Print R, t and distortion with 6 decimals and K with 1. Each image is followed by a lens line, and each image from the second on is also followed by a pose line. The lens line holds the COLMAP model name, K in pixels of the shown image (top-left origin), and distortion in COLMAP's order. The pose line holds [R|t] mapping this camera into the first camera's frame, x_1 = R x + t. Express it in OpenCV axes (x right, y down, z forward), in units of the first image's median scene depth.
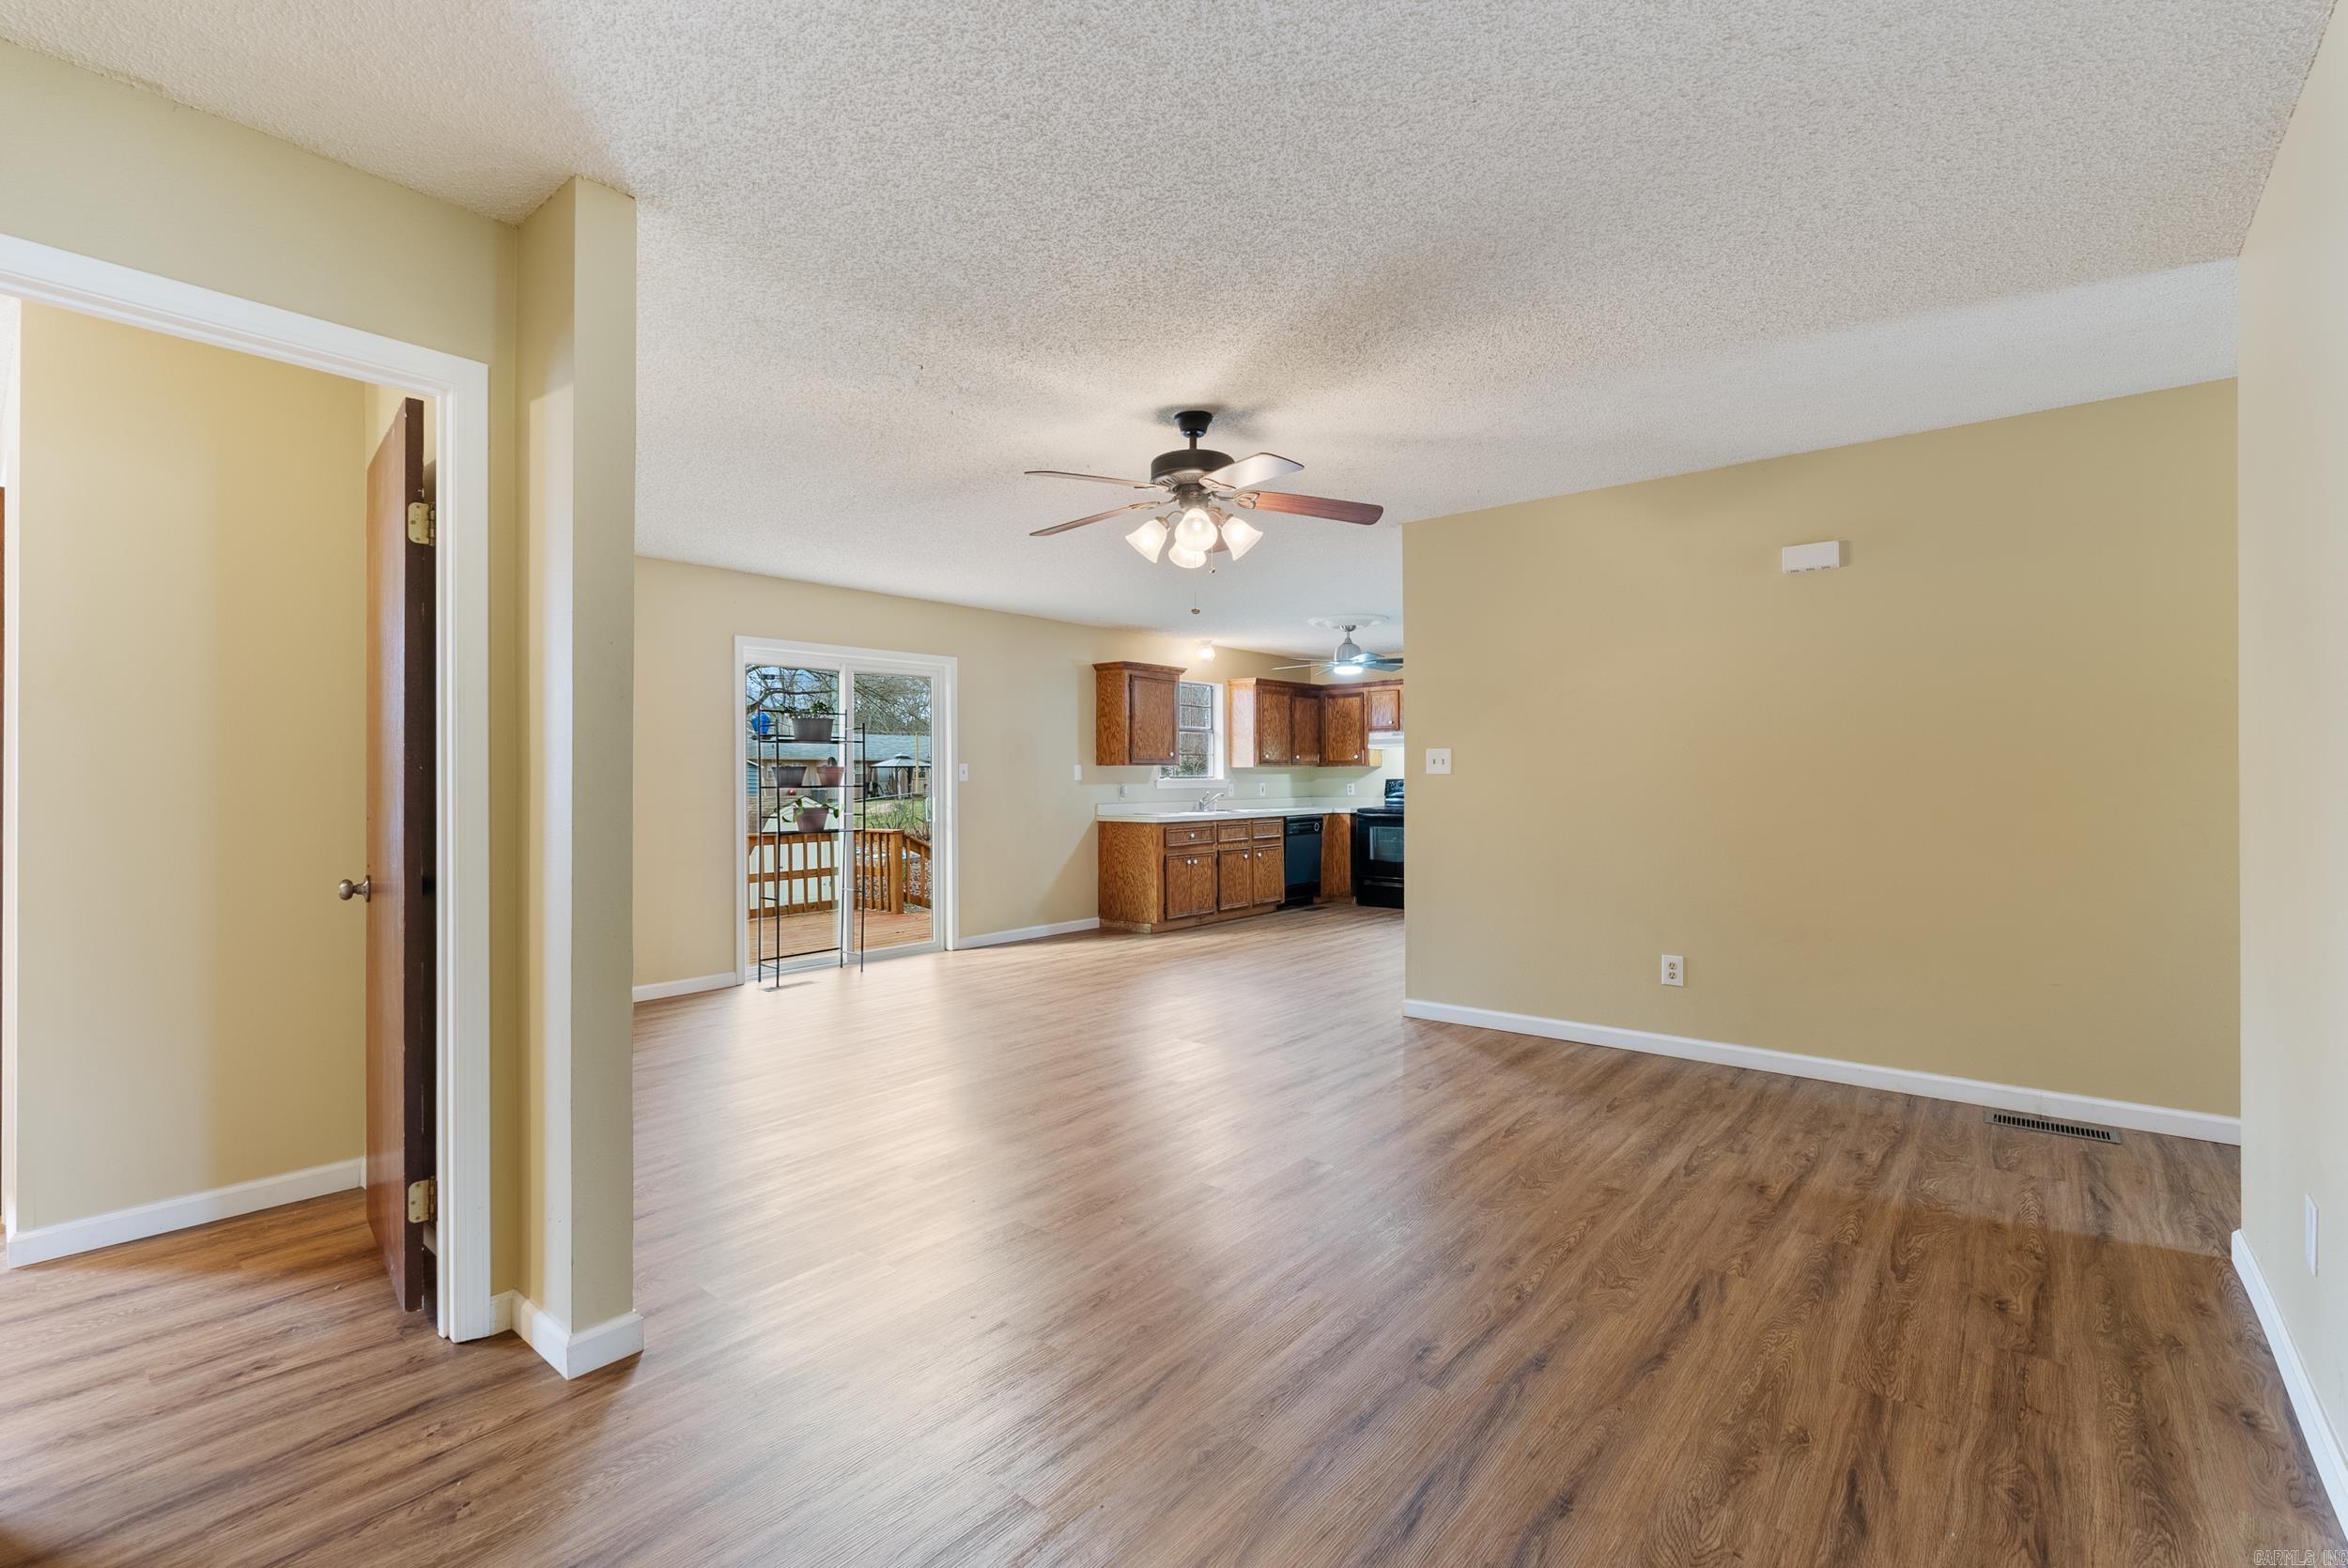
lens RADIAL K [[1035.6, 0, 1177.6], [0, 1035.6, 769.7], [0, 0, 1]] dist [-0.008806, 0.002989]
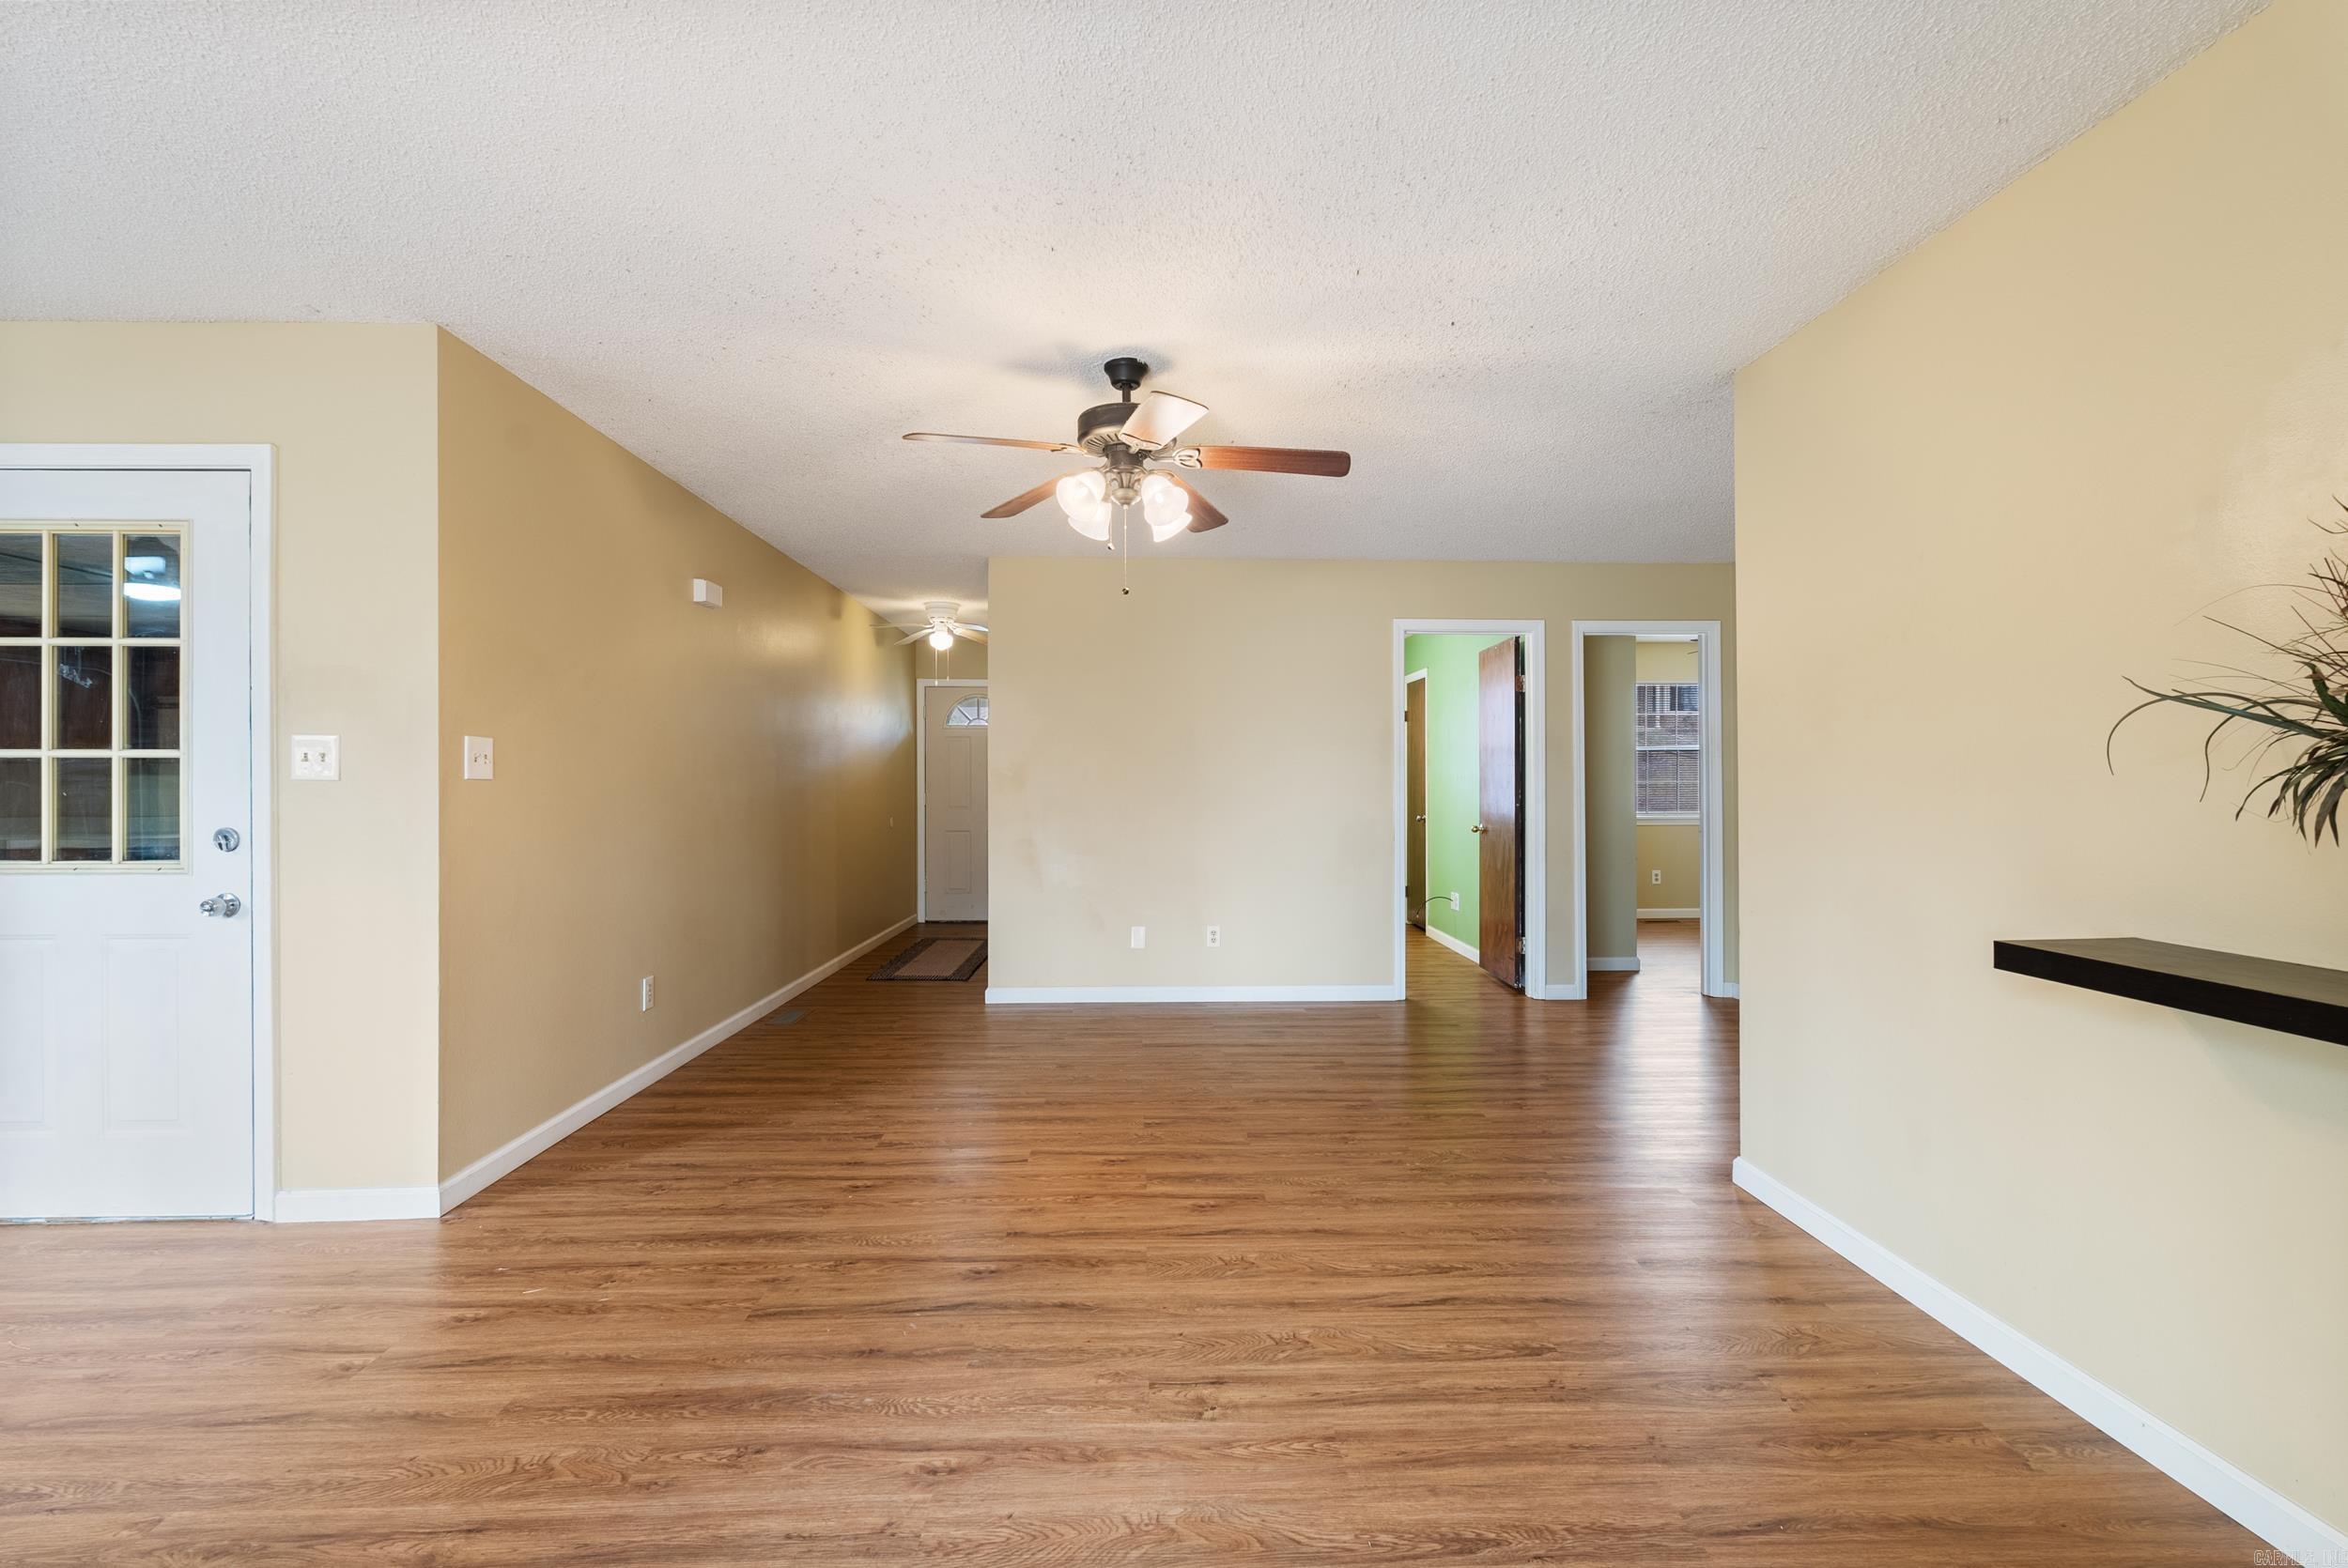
lens RADIAL K [[1035.6, 0, 1181.2], [0, 1035.6, 787.8], [0, 0, 1]] dist [-0.008806, 0.002989]
pose [[-0.670479, 0.005199, 0.741911, -0.252953], [-0.002295, 0.999956, -0.009081, 0.007450], [-0.741925, -0.007791, -0.670437, 0.595471]]
